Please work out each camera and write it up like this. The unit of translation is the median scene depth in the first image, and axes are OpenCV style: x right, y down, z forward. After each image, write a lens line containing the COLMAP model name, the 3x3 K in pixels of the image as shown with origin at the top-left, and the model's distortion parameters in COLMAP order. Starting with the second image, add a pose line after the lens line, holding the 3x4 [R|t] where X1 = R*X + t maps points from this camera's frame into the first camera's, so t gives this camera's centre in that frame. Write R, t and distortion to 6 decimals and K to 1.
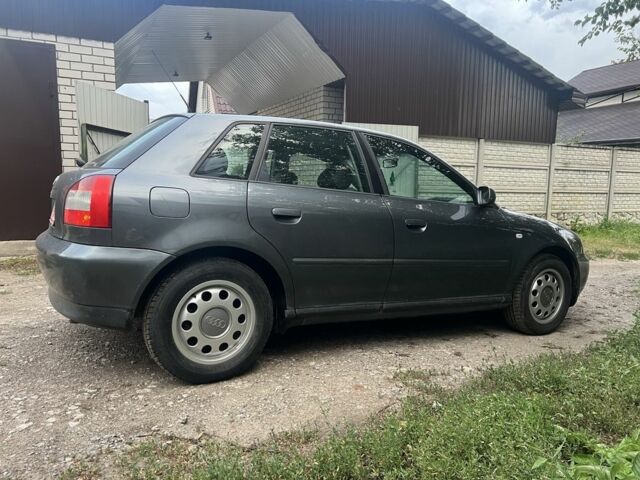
lens RADIAL K [[460.2, 0, 319.9], [0, 460.2, 240.4], [0, 0, 1]] dist [0.002978, 0.000971]
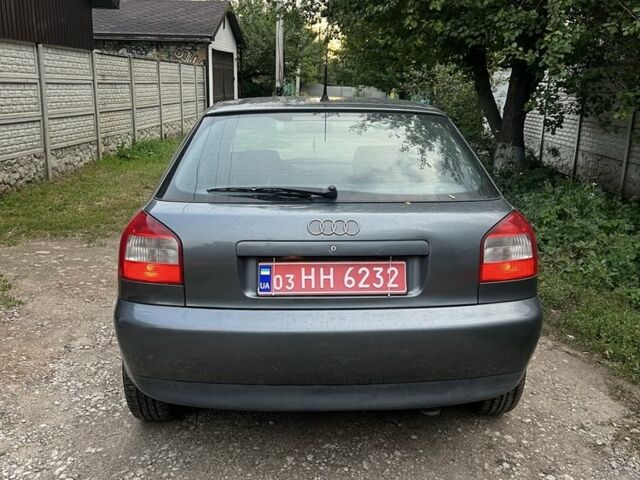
lens RADIAL K [[609.7, 0, 320.3], [0, 609.7, 239.7], [0, 0, 1]] dist [0.024210, 0.000000]
pose [[0.487521, -0.213894, 0.846506, -0.301381], [0.094476, 0.976759, 0.192395, -0.064949], [-0.867985, -0.013823, 0.496398, 0.146535]]
